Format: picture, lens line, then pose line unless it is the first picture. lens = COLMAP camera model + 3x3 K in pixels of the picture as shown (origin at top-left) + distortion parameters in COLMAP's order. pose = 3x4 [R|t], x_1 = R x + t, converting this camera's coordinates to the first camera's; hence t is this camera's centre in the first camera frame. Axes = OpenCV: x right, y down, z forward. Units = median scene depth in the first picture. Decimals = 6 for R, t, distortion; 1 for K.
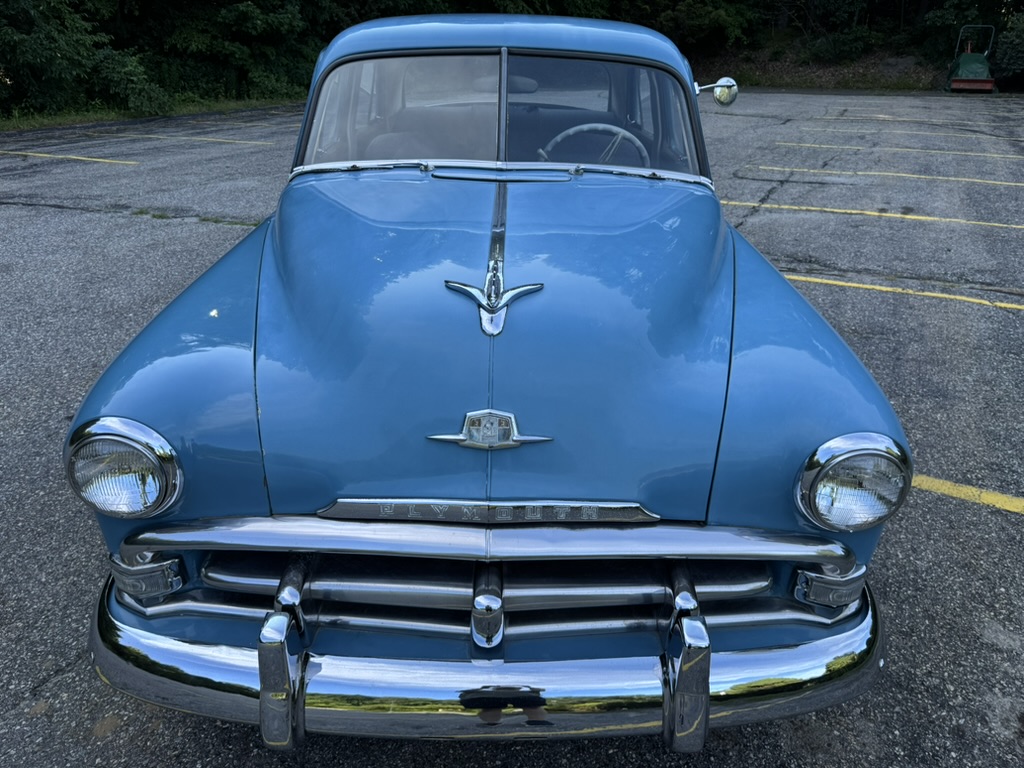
lens RADIAL K [[737.6, 0, 514.8], [0, 737.6, 391.2], [0, 0, 1]] dist [0.009223, -0.019378]
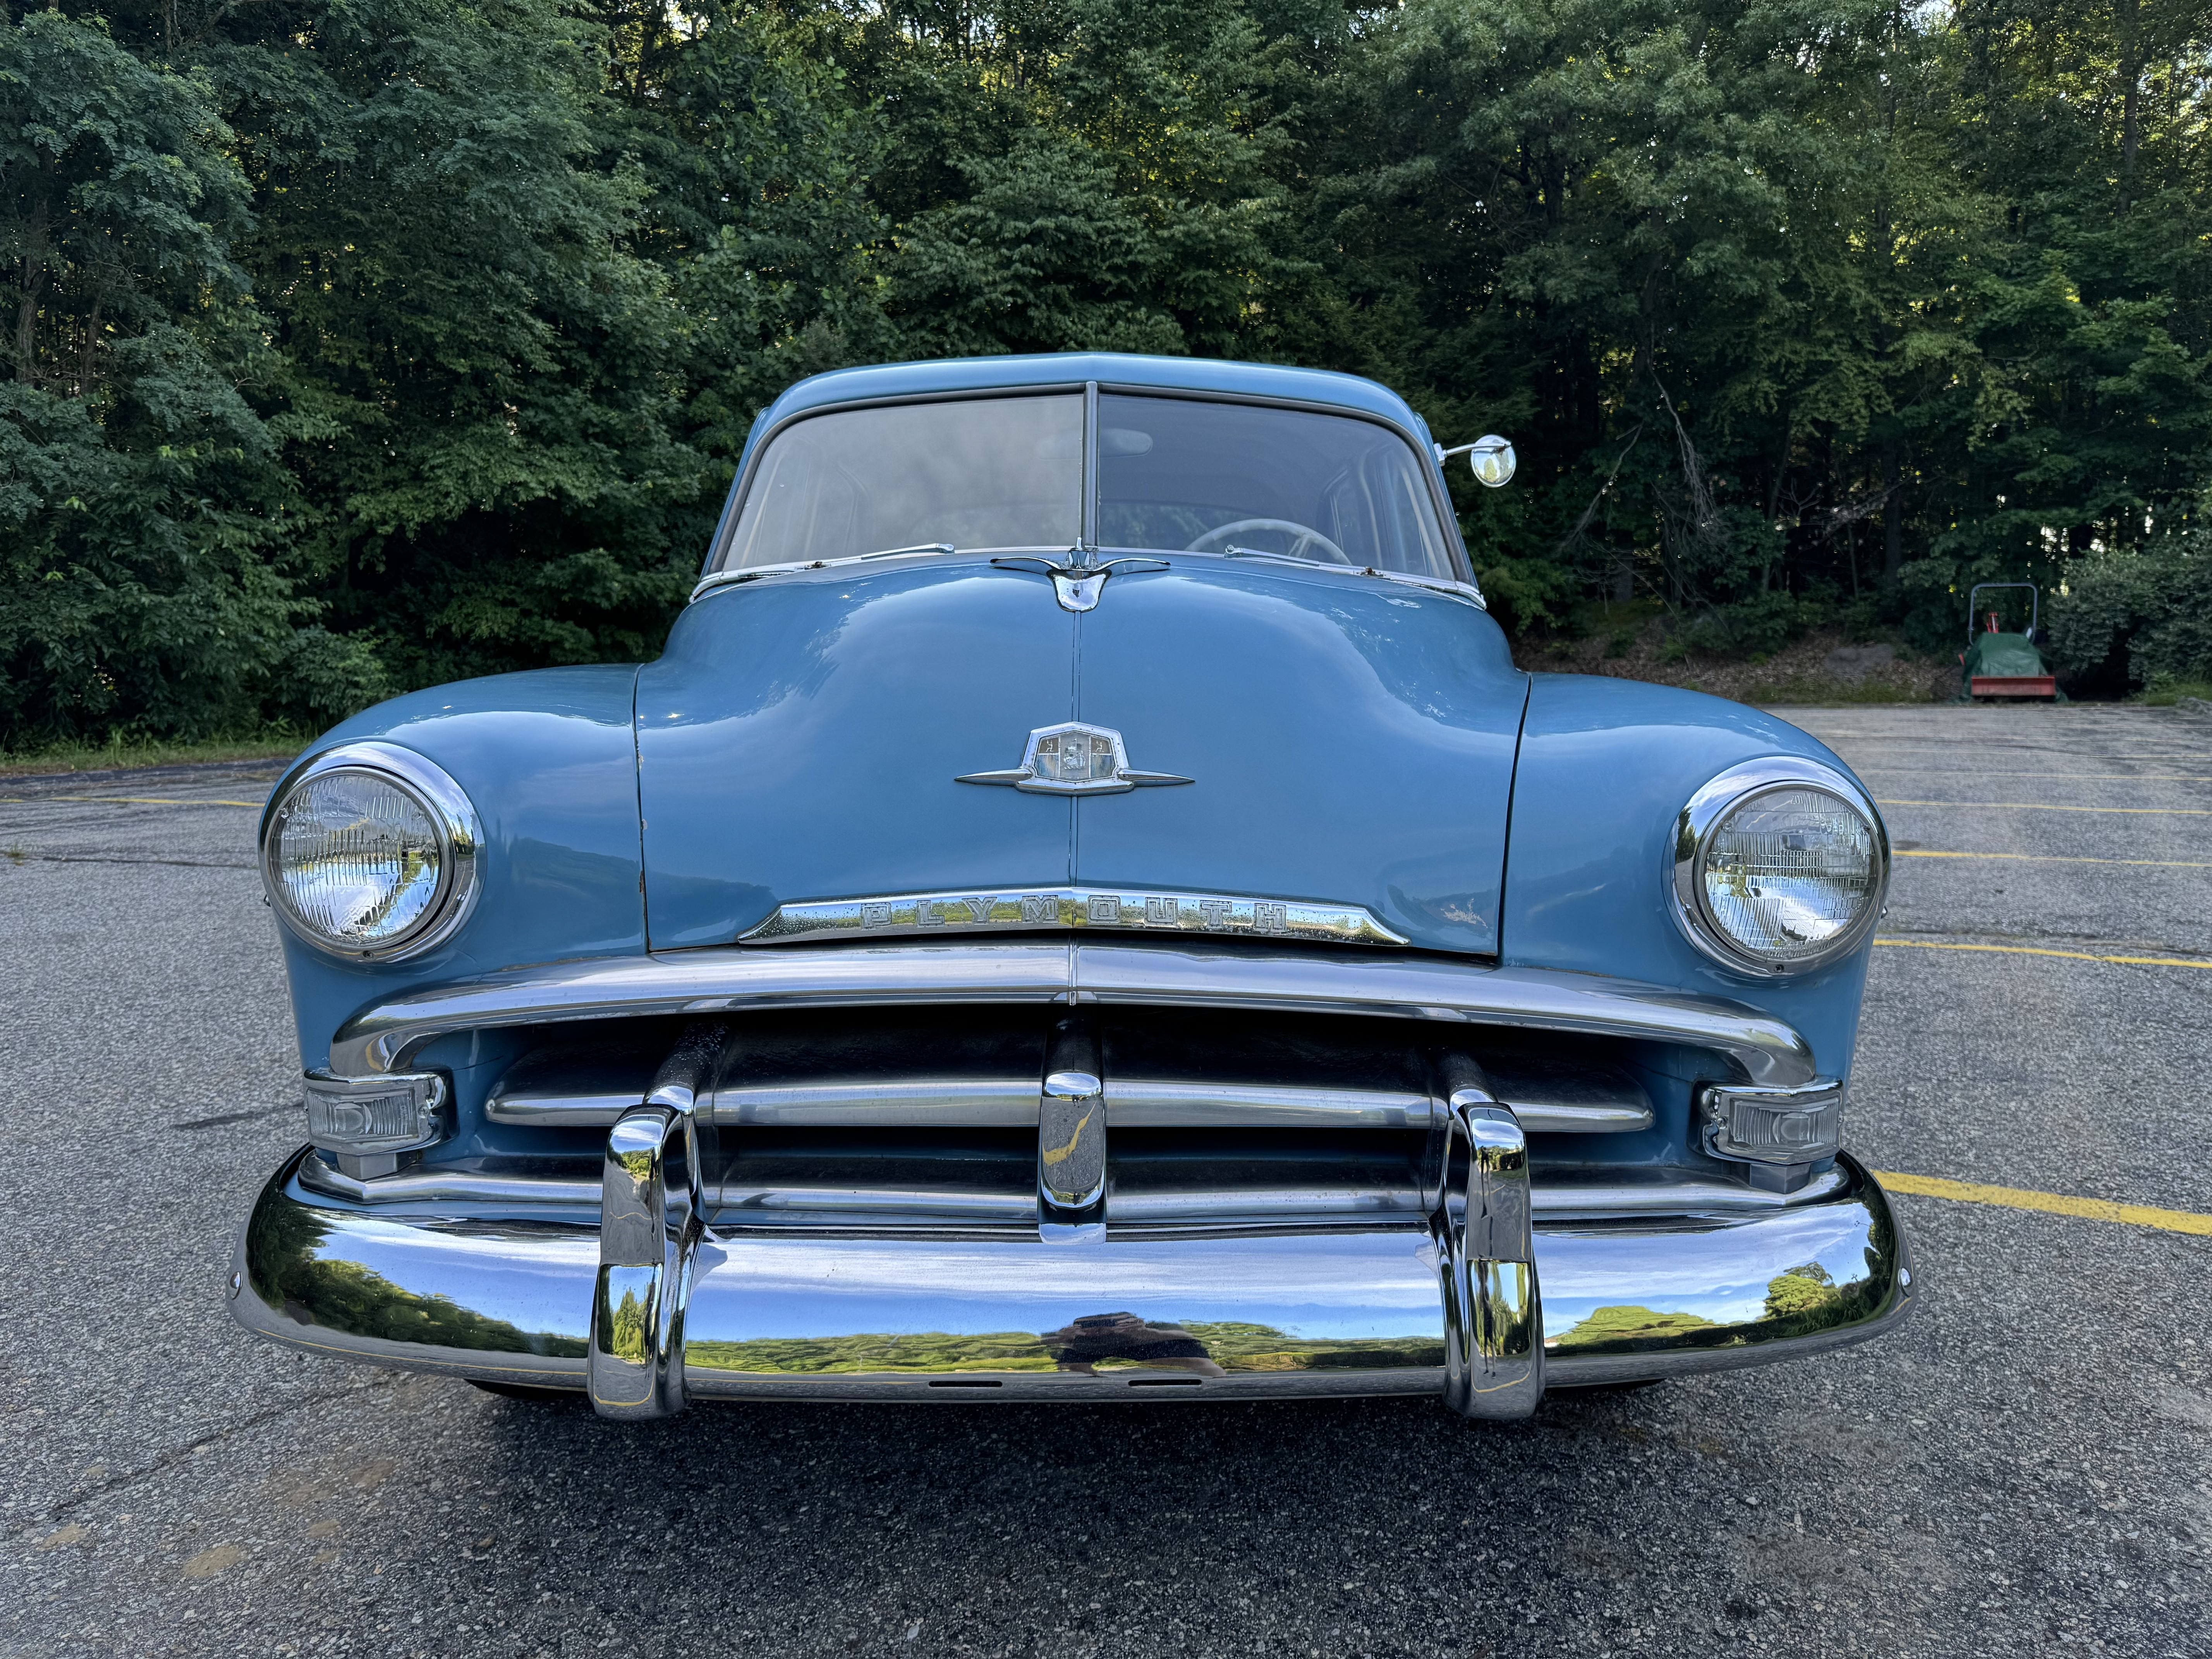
lens RADIAL K [[1593.3, 0, 1111.8], [0, 1593.3, 821.4], [0, 0, 1]] dist [0.009223, -0.019378]
pose [[0.999913, -0.013033, 0.001872, -0.005145], [0.012920, 0.943785, -0.330308, 0.241329], [0.002538, 0.330303, 0.943871, -0.036384]]
